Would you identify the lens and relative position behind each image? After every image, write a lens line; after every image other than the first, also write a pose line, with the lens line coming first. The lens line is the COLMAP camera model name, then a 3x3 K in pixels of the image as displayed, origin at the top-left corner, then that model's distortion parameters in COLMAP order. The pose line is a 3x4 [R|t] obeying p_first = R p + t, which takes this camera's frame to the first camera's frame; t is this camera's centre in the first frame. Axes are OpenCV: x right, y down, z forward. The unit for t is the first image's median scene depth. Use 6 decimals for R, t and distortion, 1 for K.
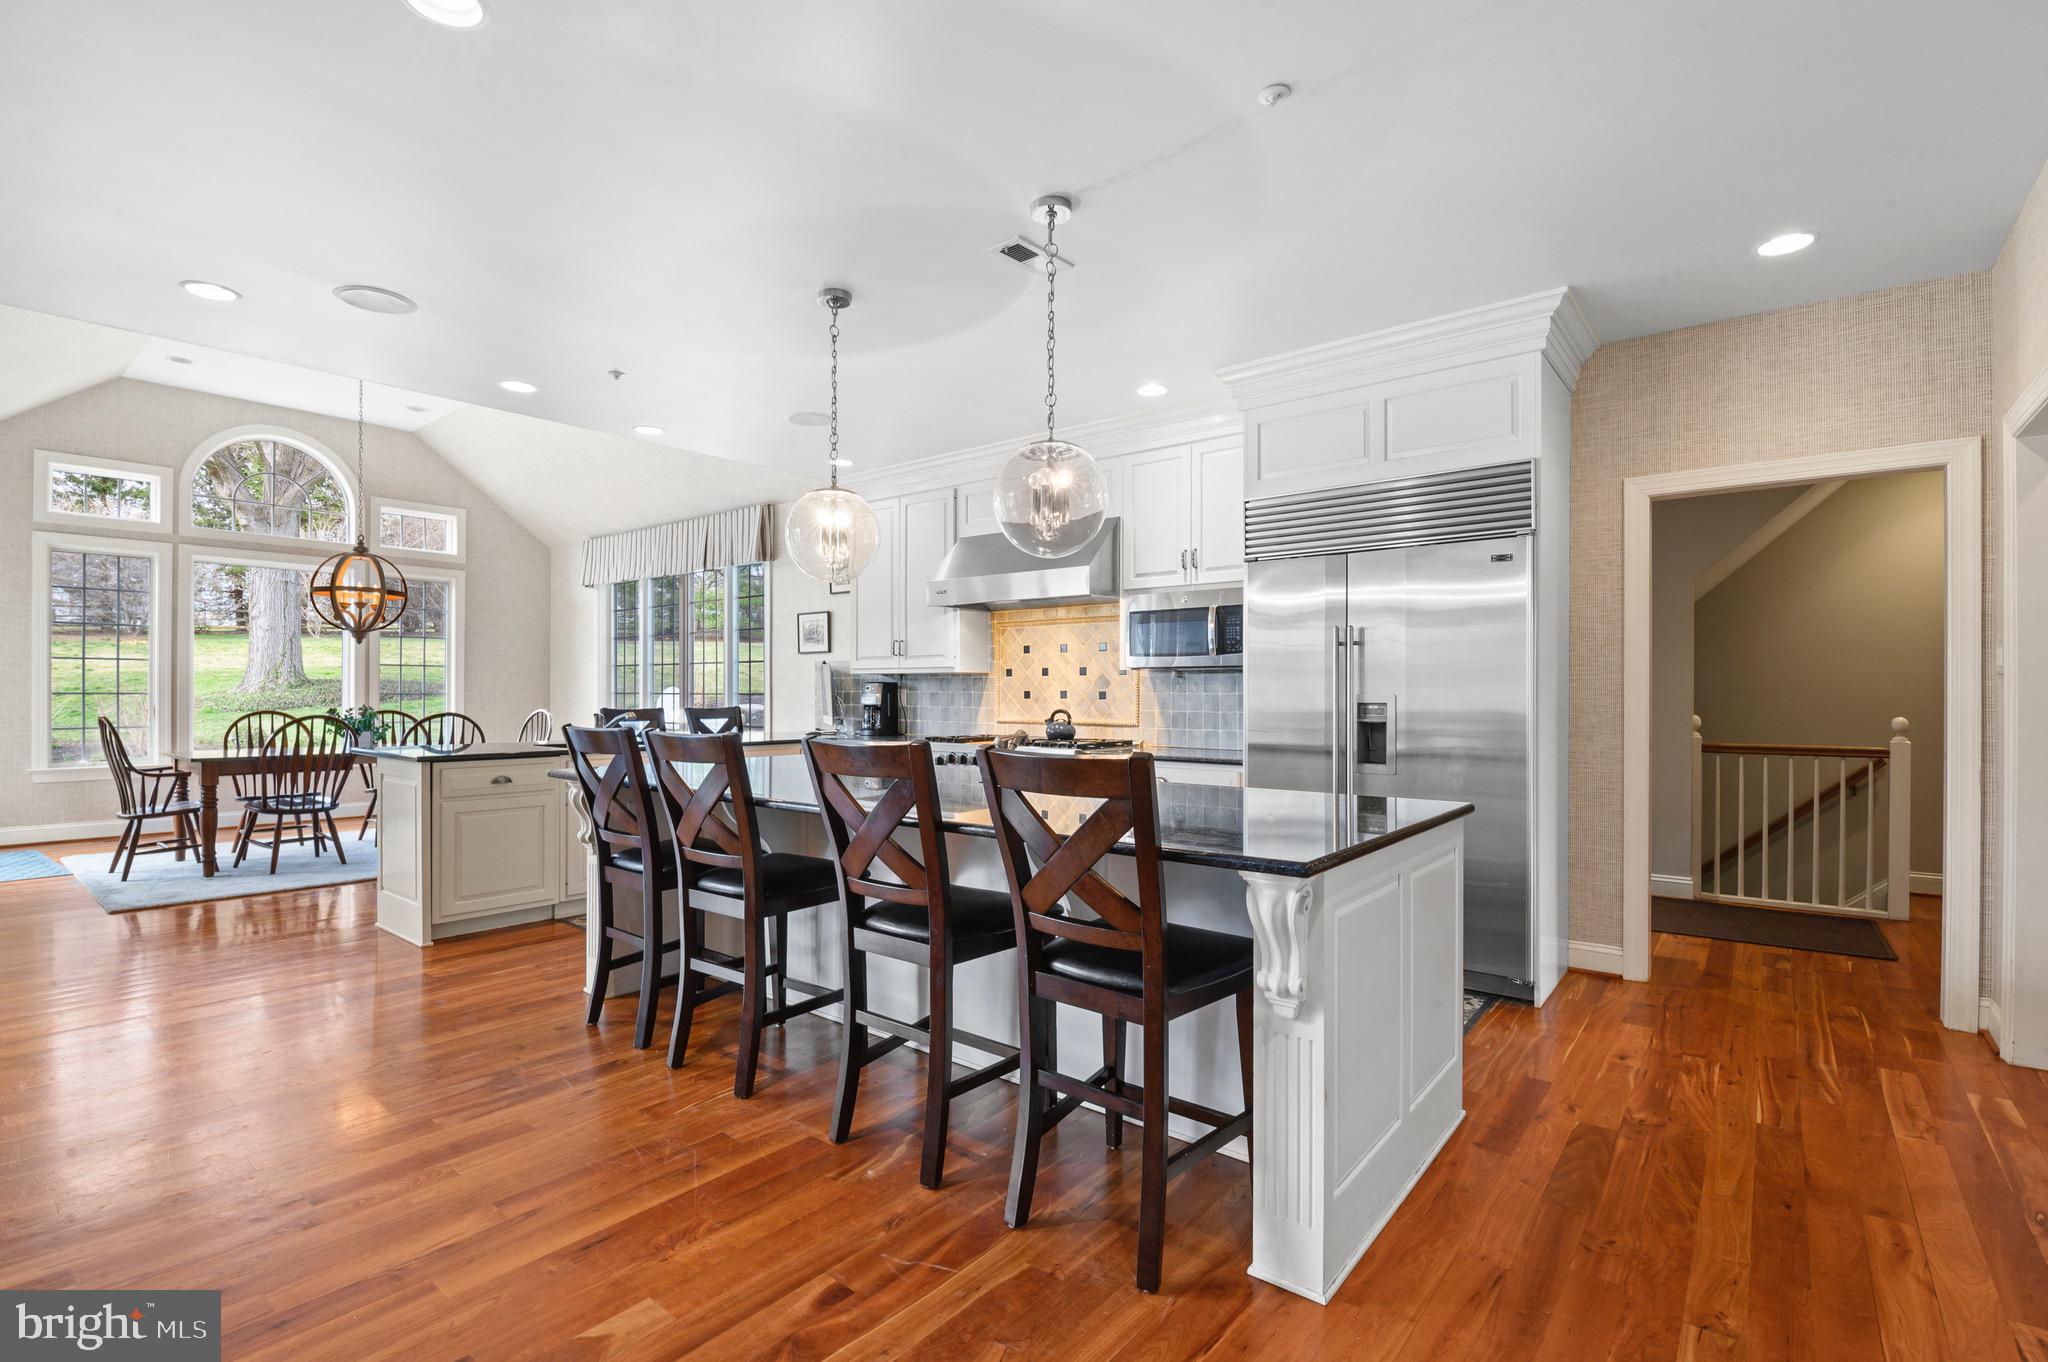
lens RADIAL K [[923.8, 0, 1016.6], [0, 923.8, 687.6], [0, 0, 1]] dist [-0.000427, -0.000176]
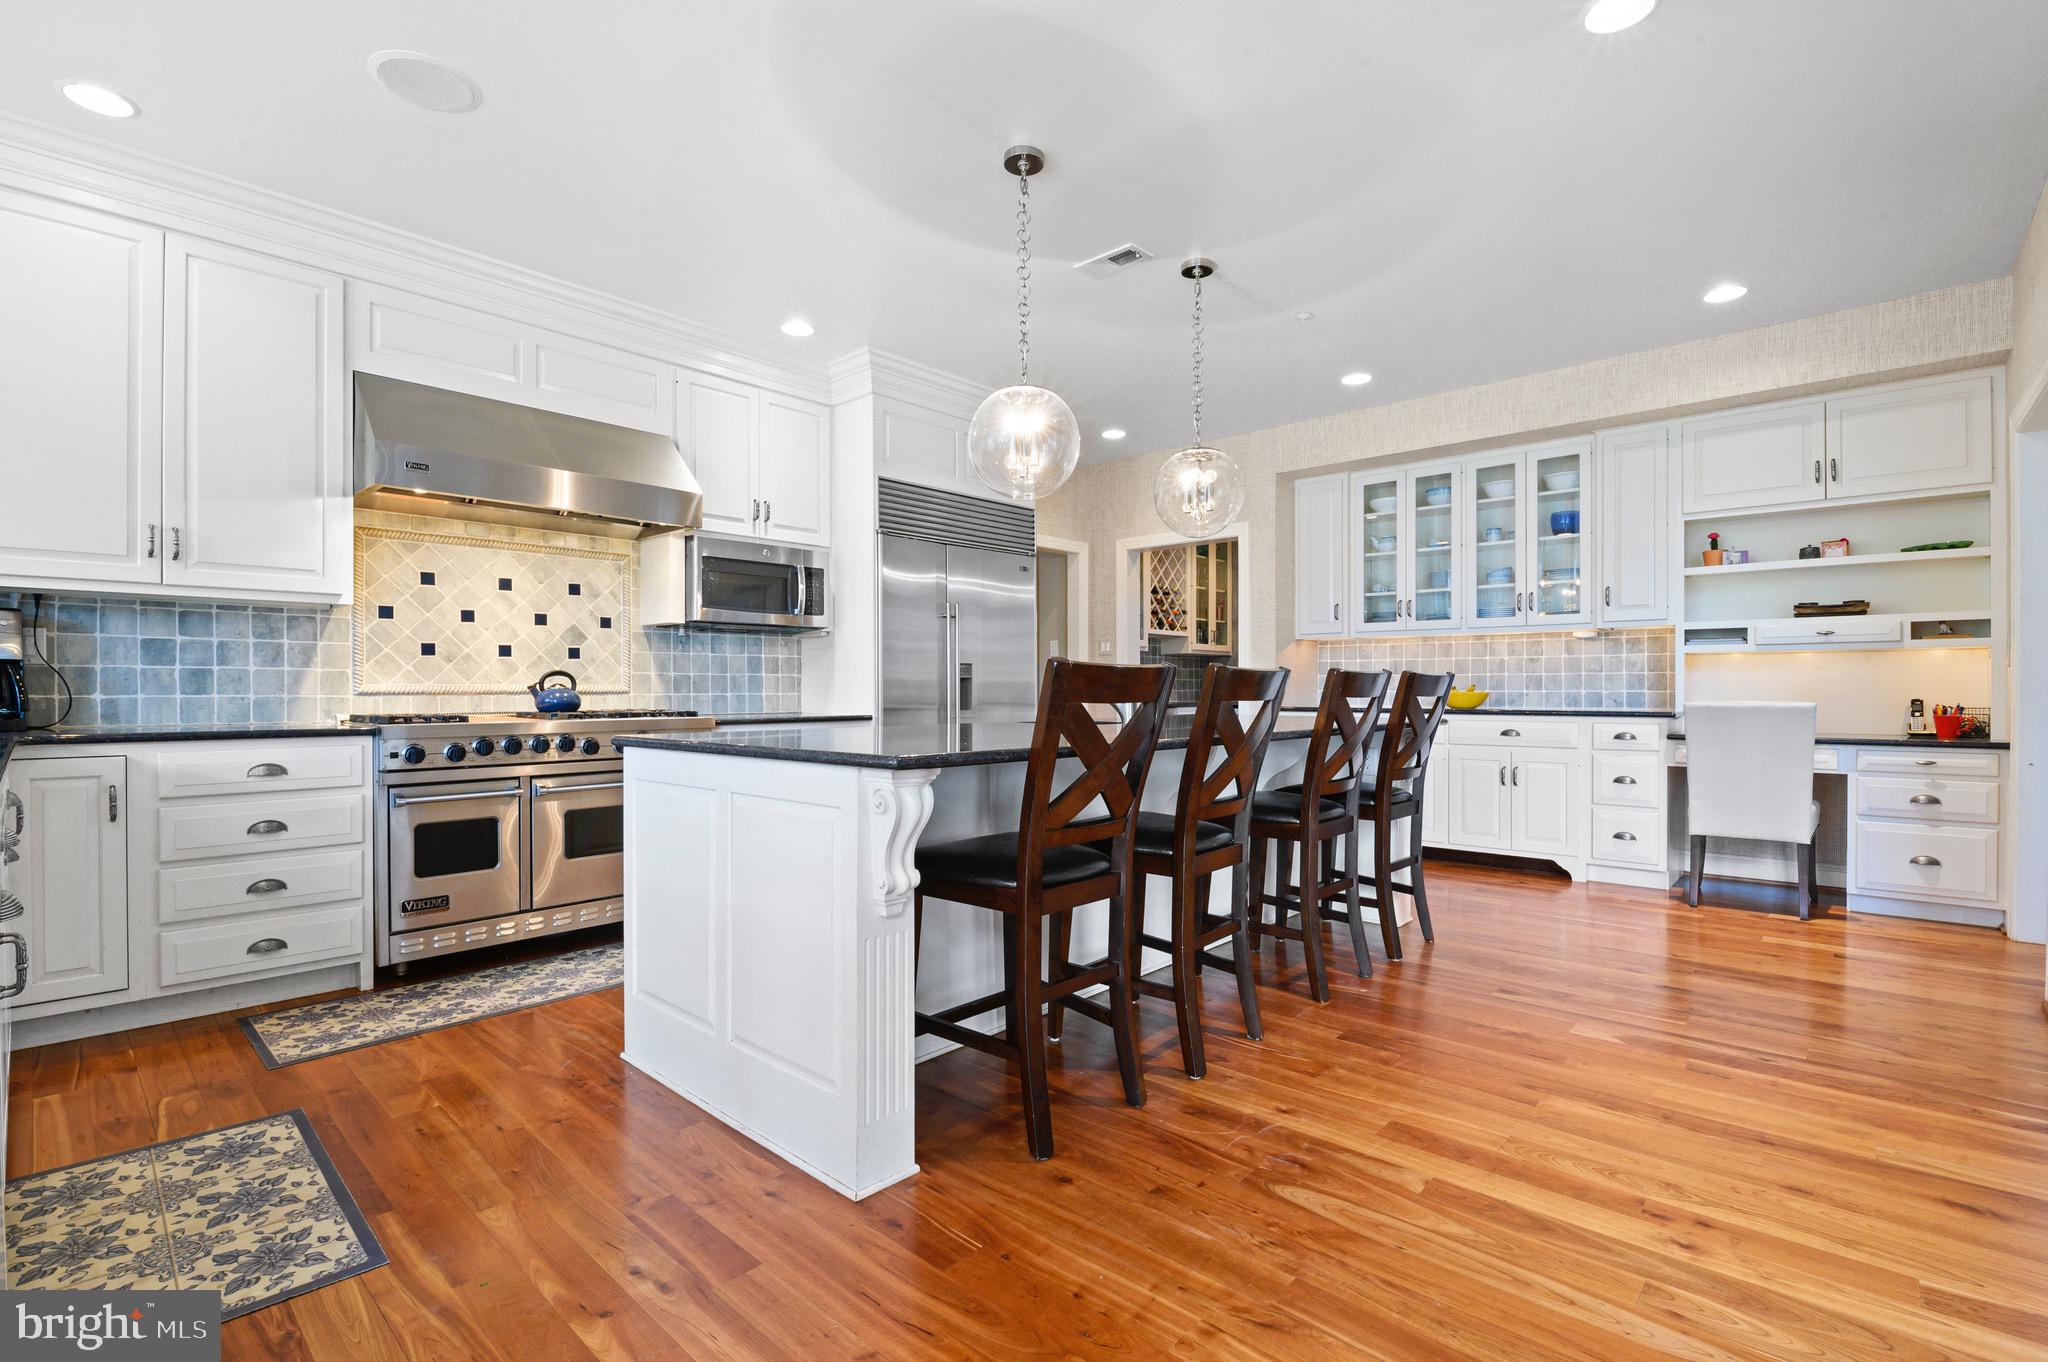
lens RADIAL K [[923.8, 0, 1016.6], [0, 923.8, 687.6], [0, 0, 1]] dist [-0.000427, -0.000176]
pose [[0.059137, -0.001579, 0.998249, -1.006067], [-0.002982, 0.999994, 0.001758, 0.053262], [-0.998245, -0.003081, 0.059132, 0.932406]]
